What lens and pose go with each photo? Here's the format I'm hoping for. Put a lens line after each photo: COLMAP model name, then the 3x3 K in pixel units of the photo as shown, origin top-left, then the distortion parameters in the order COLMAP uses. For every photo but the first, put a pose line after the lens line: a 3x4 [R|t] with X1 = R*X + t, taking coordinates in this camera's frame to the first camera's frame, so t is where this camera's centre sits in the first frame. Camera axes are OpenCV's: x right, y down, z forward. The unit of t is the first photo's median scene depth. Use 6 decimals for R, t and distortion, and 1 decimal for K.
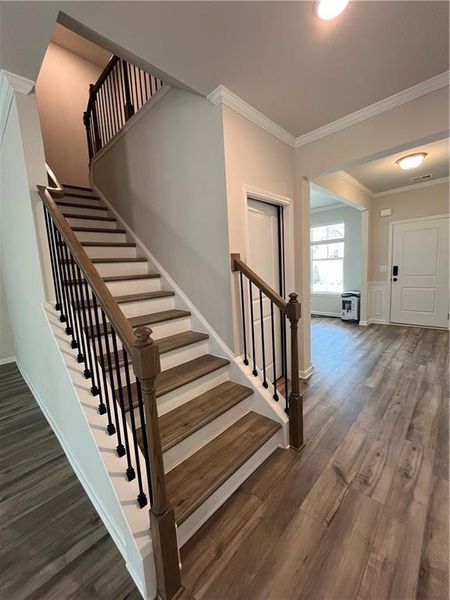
lens RADIAL K [[243.1, 0, 223.9], [0, 243.1, 298.3], [0, 0, 1]] dist [-0.002222, 0.000193]
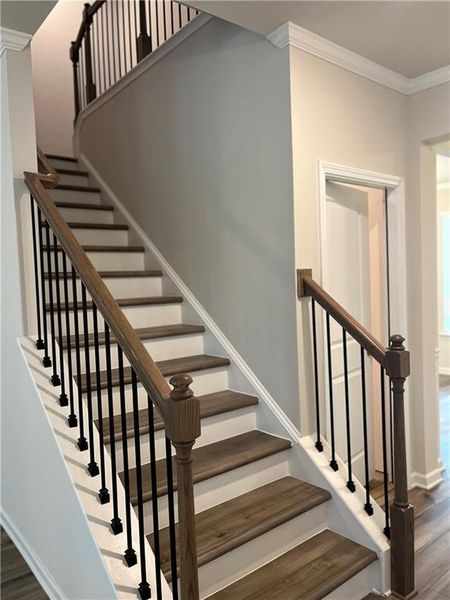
lens RADIAL K [[454.4, 0, 228.3], [0, 454.4, 301.8], [0, 0, 1]] dist [0.074824, -0.115077]
pose [[0.992894, 0.023652, -0.116629, -0.009545], [-0.032764, 0.996505, -0.076841, -0.001637], [0.114404, 0.080117, 0.990199, -0.198419]]
